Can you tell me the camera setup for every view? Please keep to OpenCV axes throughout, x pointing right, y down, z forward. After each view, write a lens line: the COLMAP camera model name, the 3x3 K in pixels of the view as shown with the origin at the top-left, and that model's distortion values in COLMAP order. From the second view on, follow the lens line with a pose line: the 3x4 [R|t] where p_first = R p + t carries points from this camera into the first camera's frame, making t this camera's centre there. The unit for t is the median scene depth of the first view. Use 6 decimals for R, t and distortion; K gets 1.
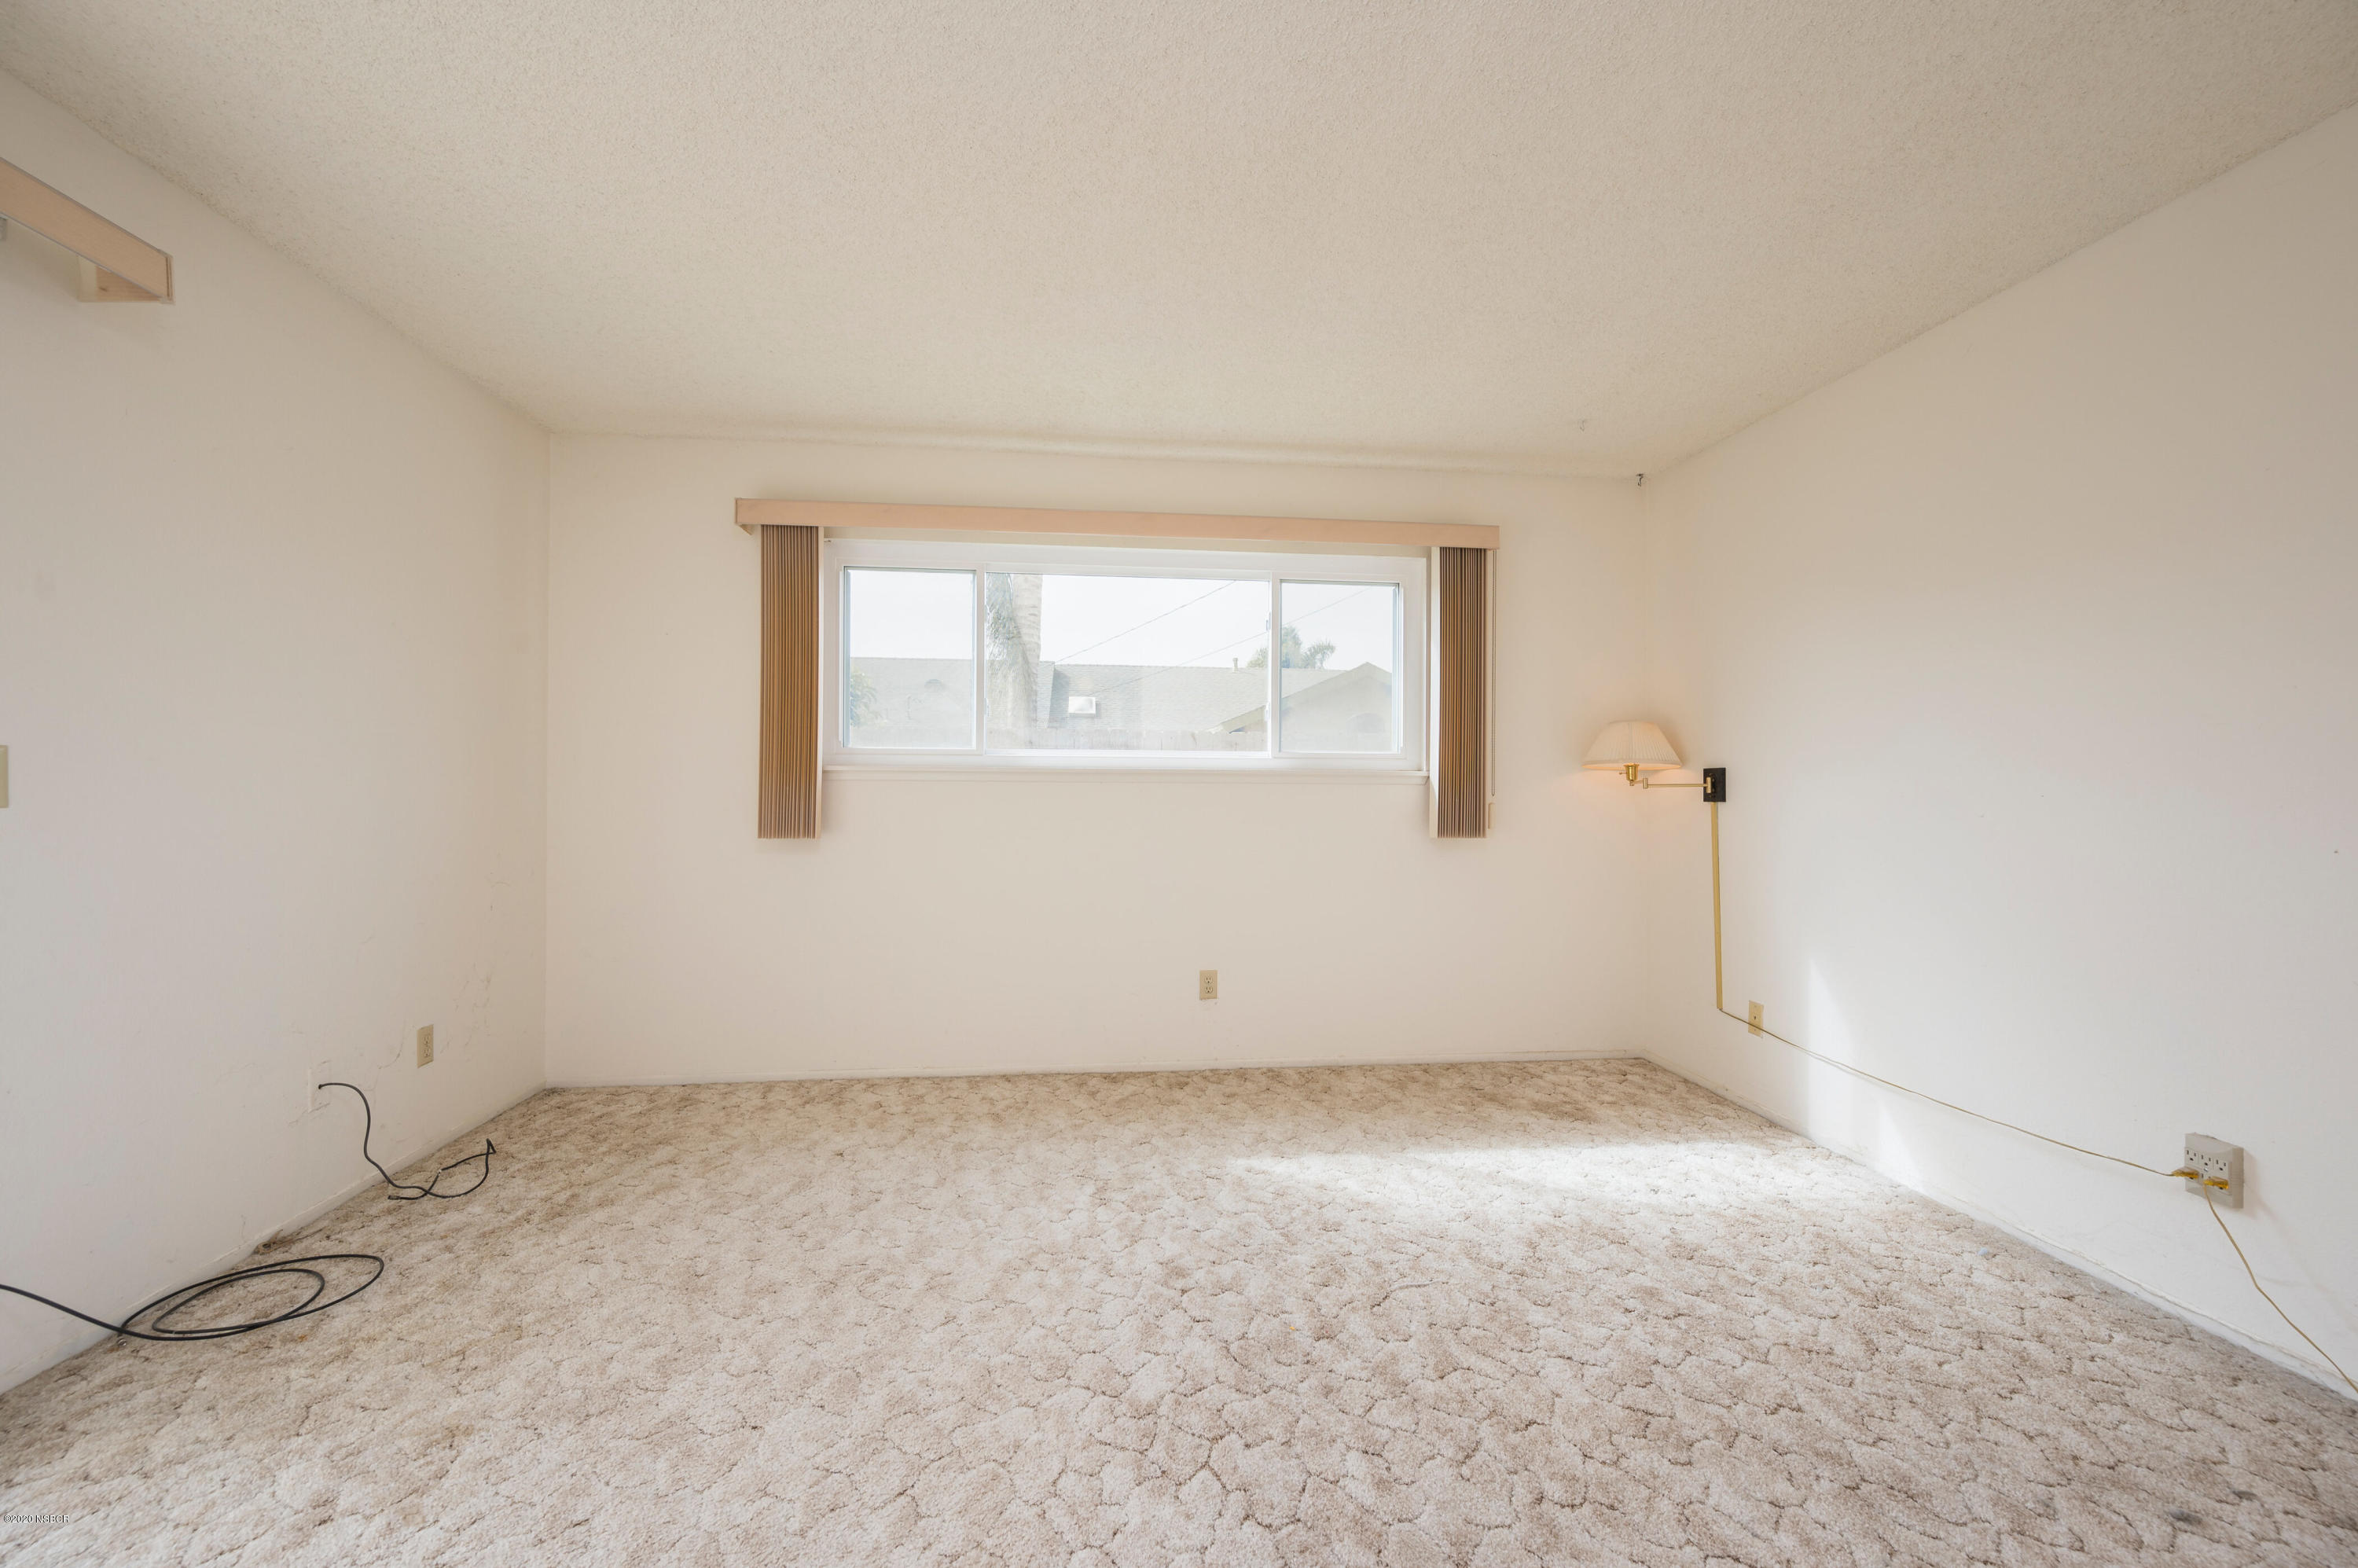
lens RADIAL K [[925.8, 0, 1181.4], [0, 925.8, 784.1], [0, 0, 1]] dist [-0.000878, 0.000153]
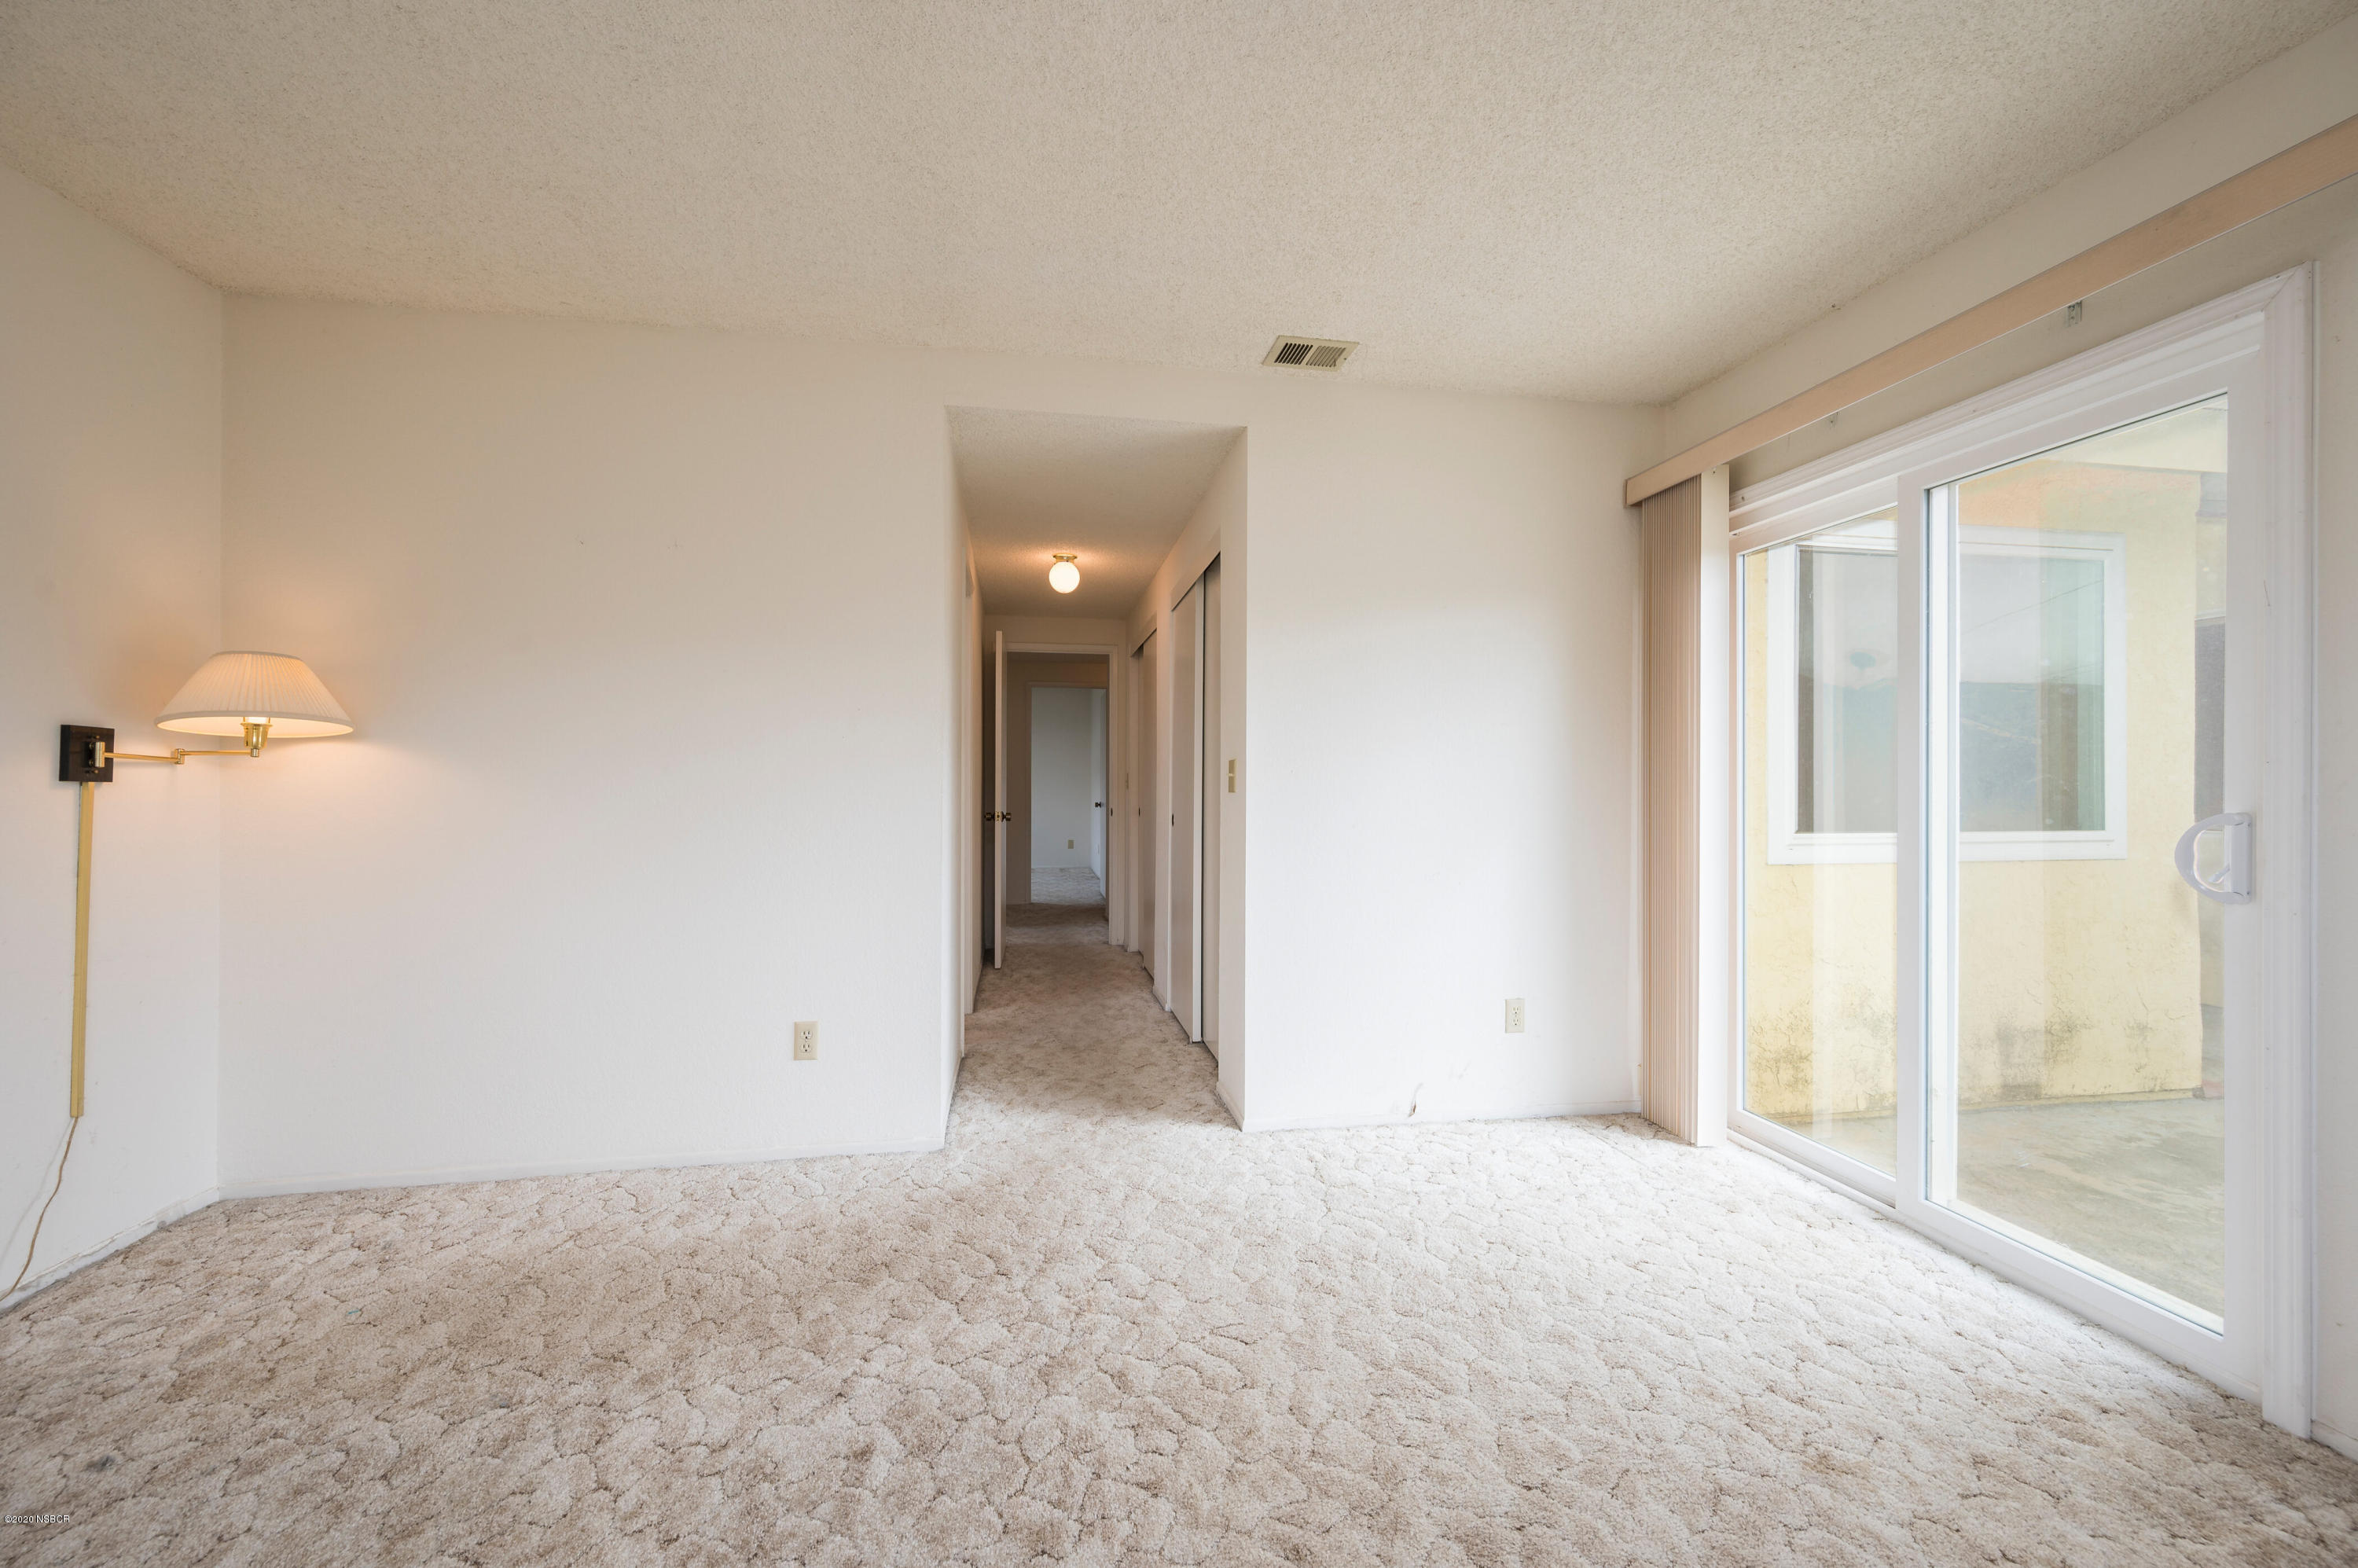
lens RADIAL K [[925.8, 0, 1181.4], [0, 925.8, 784.1], [0, 0, 1]] dist [-0.000878, 0.000153]
pose [[-0.998540, -0.012930, -0.052439, -0.042470], [-0.012422, 0.999873, -0.010005, 0.012392], [0.052561, -0.009339, -0.998574, 1.189074]]
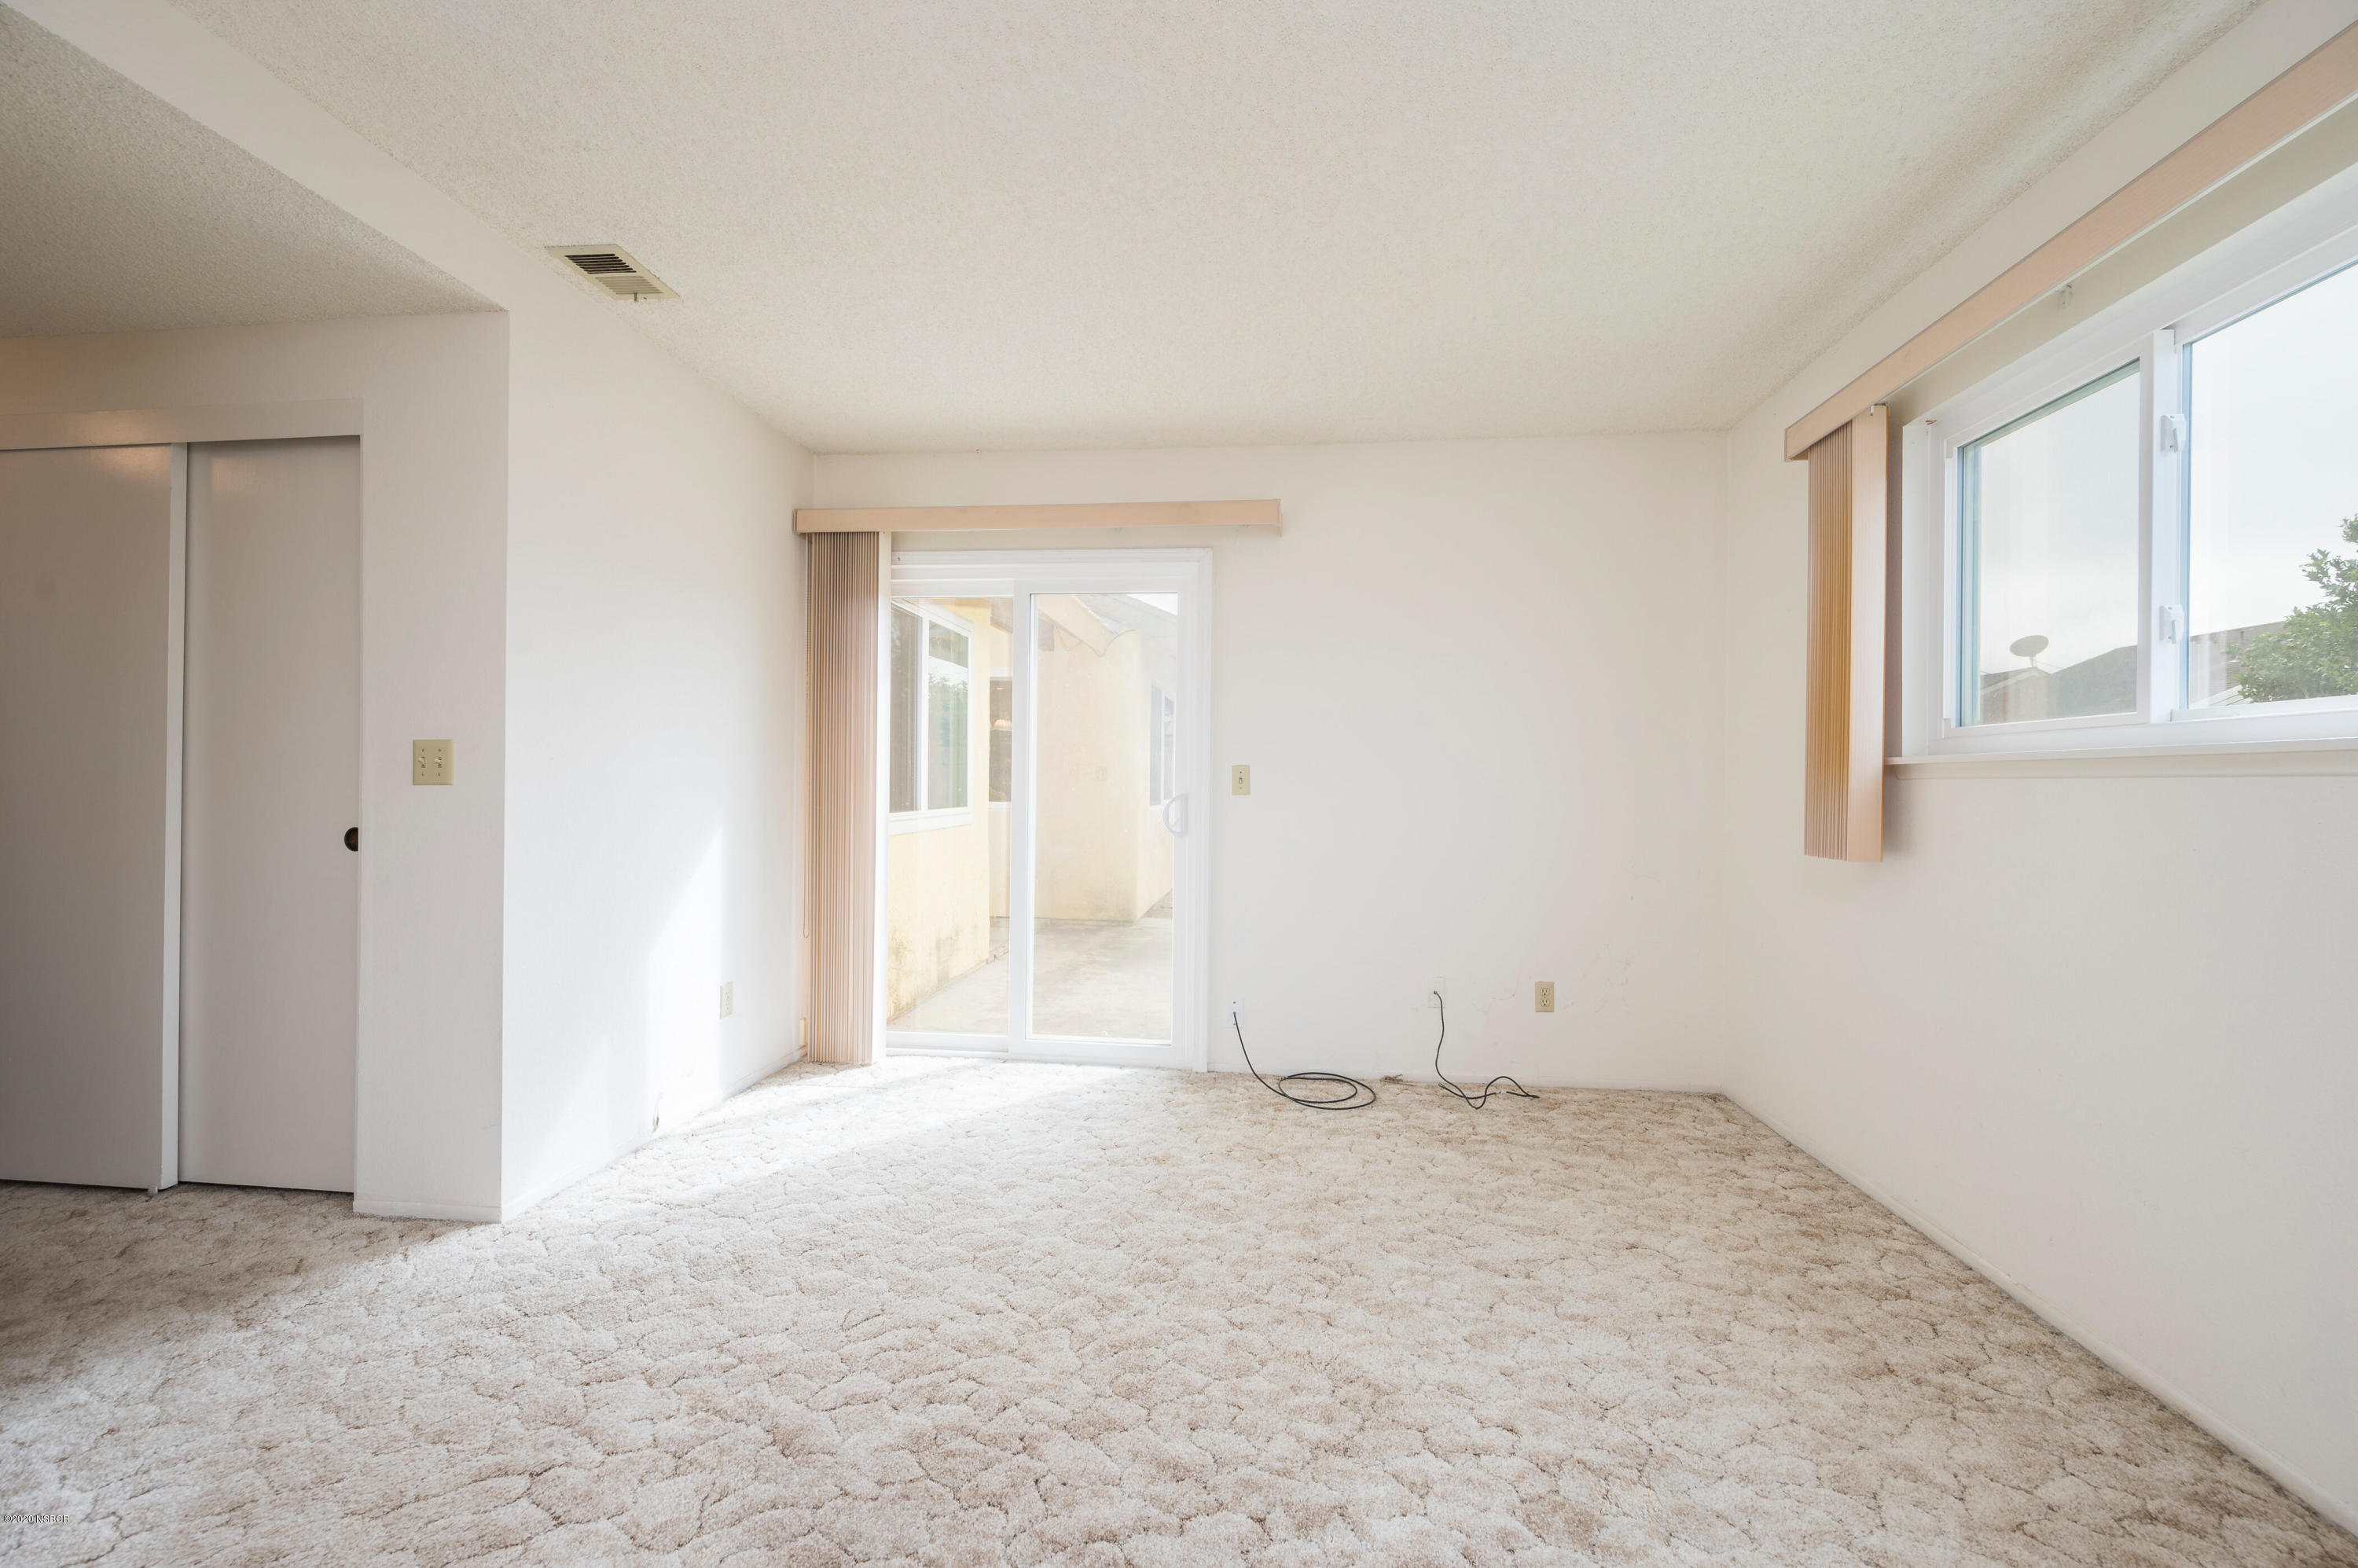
lens RADIAL K [[925.8, 0, 1181.4], [0, 925.8, 784.1], [0, 0, 1]] dist [-0.000878, 0.000153]
pose [[-0.220809, -0.010076, -0.975265, 0.542525], [-0.005633, 0.999943, -0.009056, 0.014219], [0.975301, 0.003494, -0.220853, 0.873767]]
